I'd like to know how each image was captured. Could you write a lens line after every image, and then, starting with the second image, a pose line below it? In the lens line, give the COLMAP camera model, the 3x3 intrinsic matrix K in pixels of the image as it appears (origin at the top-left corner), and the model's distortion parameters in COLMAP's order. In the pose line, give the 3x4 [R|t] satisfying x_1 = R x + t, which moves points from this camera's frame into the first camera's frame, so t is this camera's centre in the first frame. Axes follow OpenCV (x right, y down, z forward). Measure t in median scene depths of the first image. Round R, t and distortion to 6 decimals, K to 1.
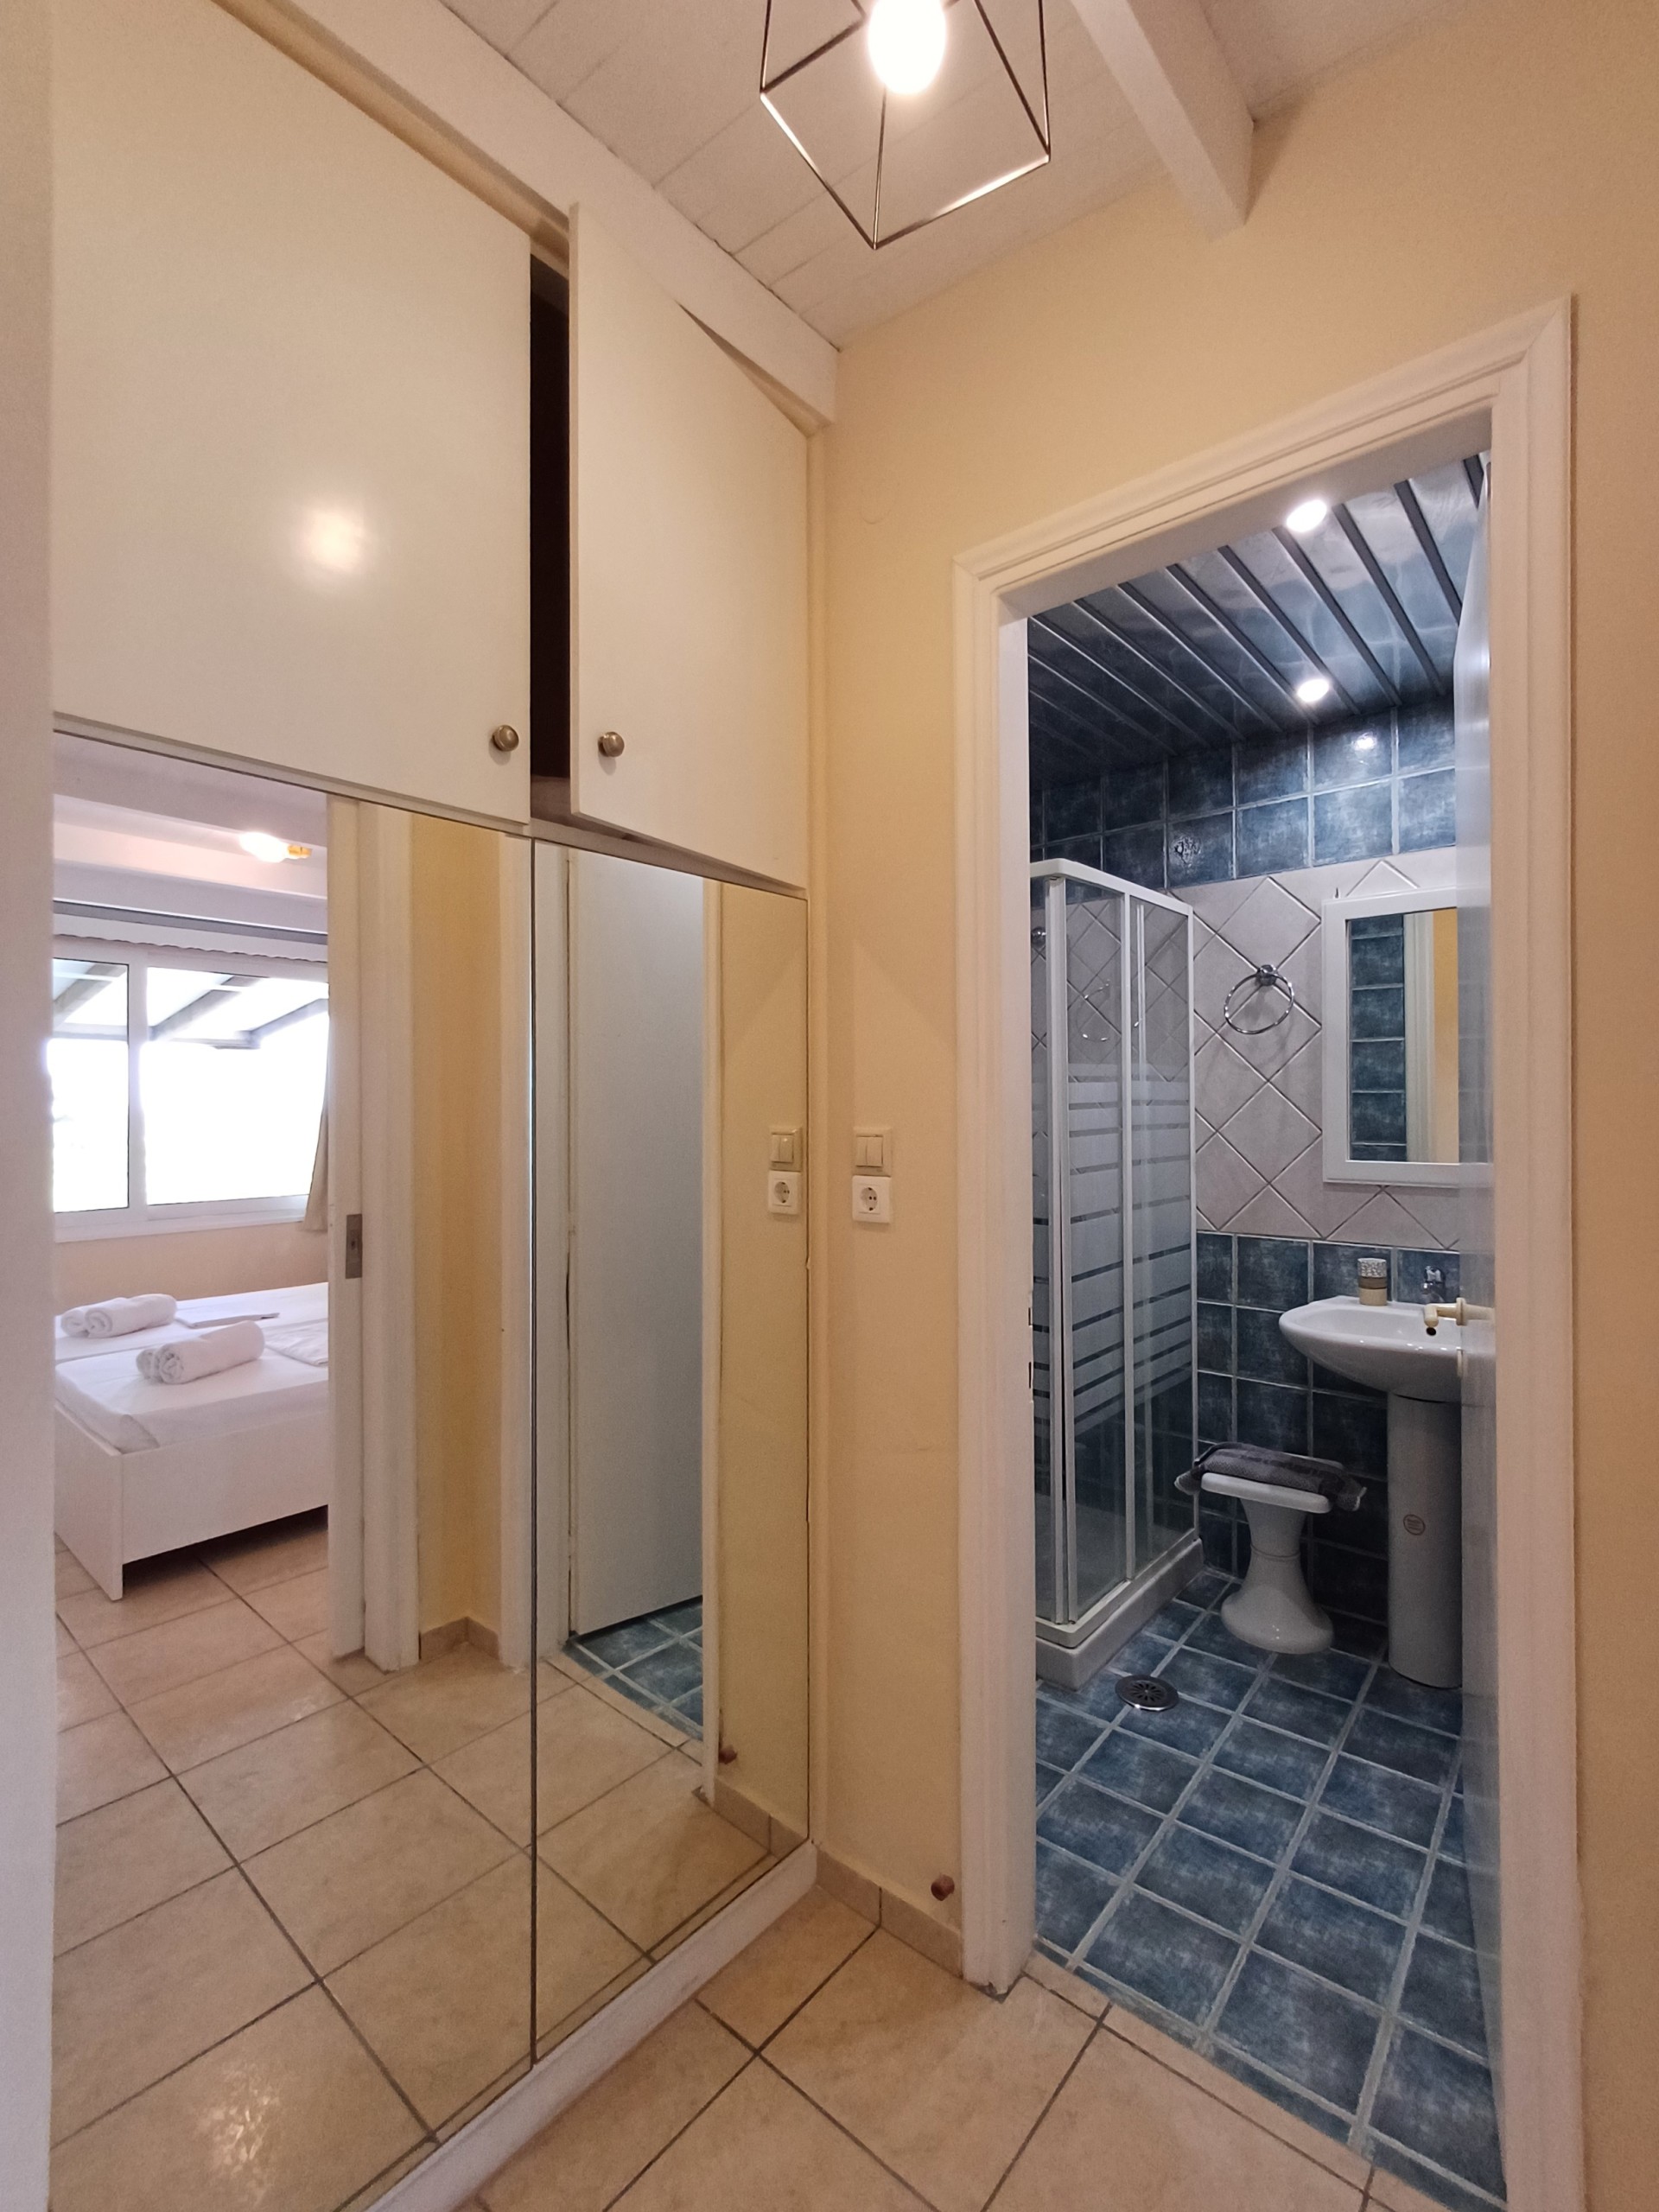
lens RADIAL K [[1006.4, 0, 829.7], [0, 1006.4, 1100.2], [0, 0, 1]] dist [0.001938, -0.000066]
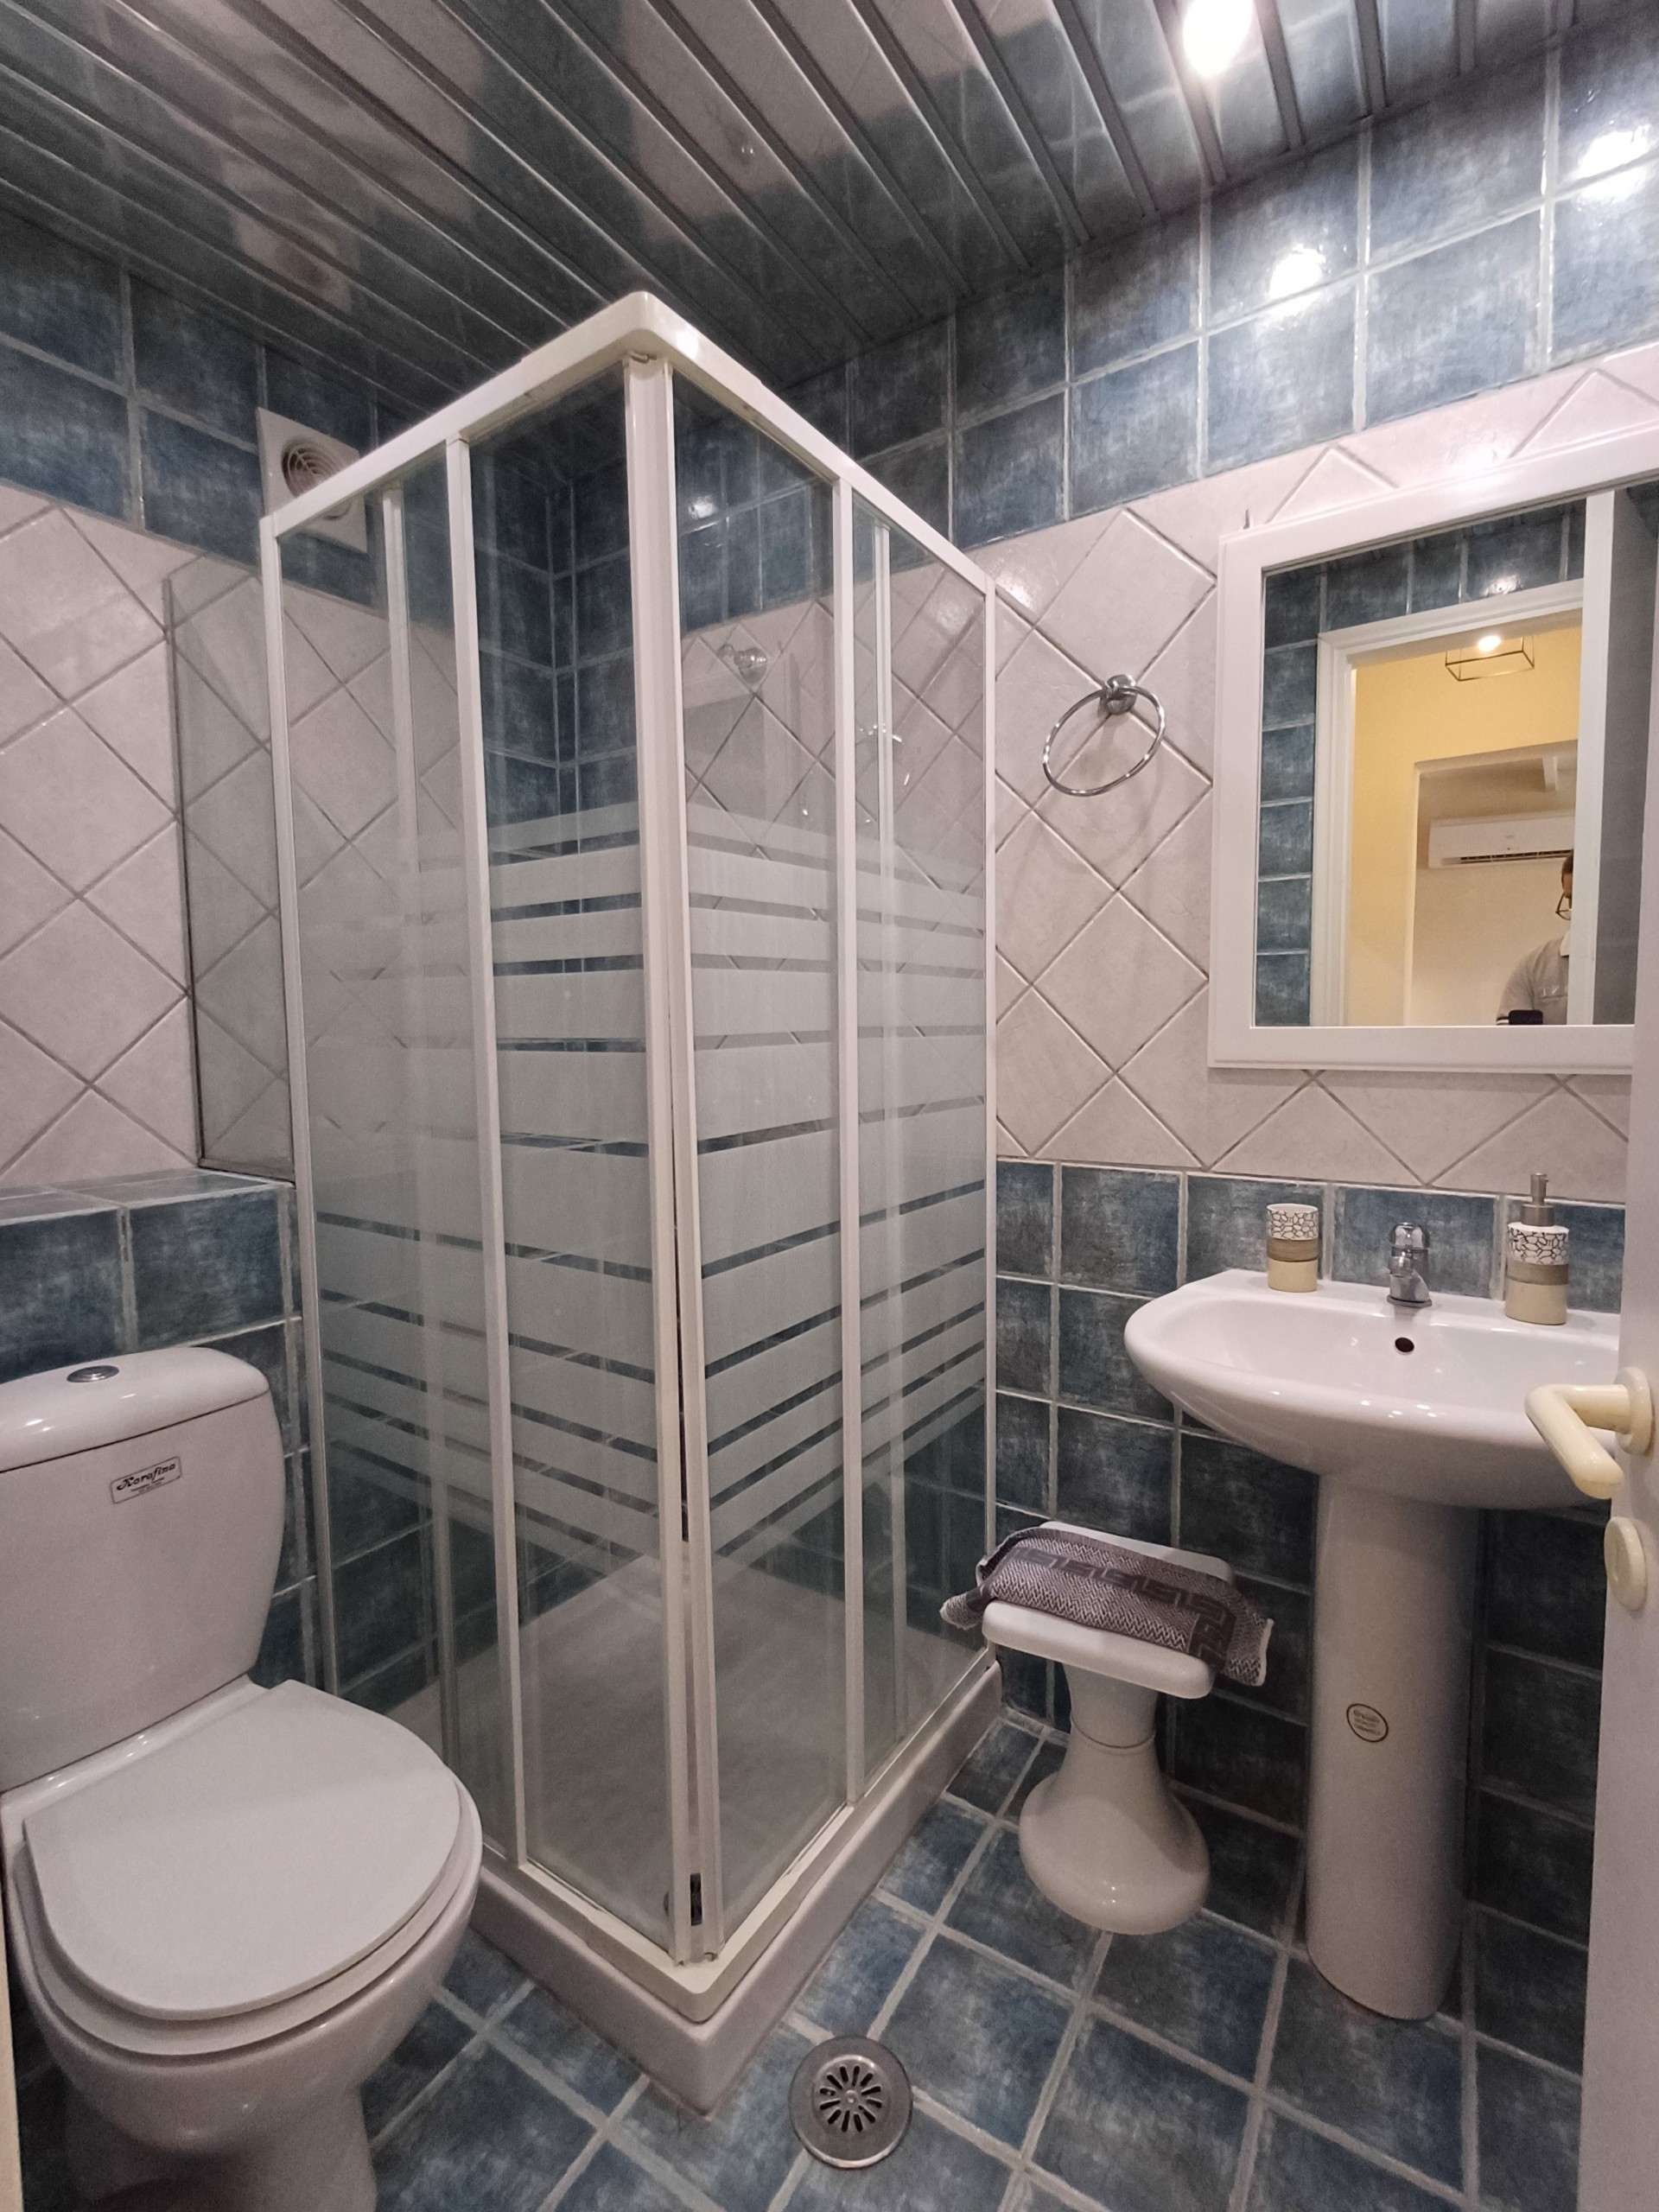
lens RADIAL K [[1006.4, 0, 829.7], [0, 1006.4, 1100.2], [0, 0, 1]] dist [0.001938, -0.000066]
pose [[0.993036, -0.013362, 0.117048, 0.217077], [0.004378, 0.997046, 0.076677, 0.055643], [-0.117727, -0.075631, 0.990162, 0.471847]]
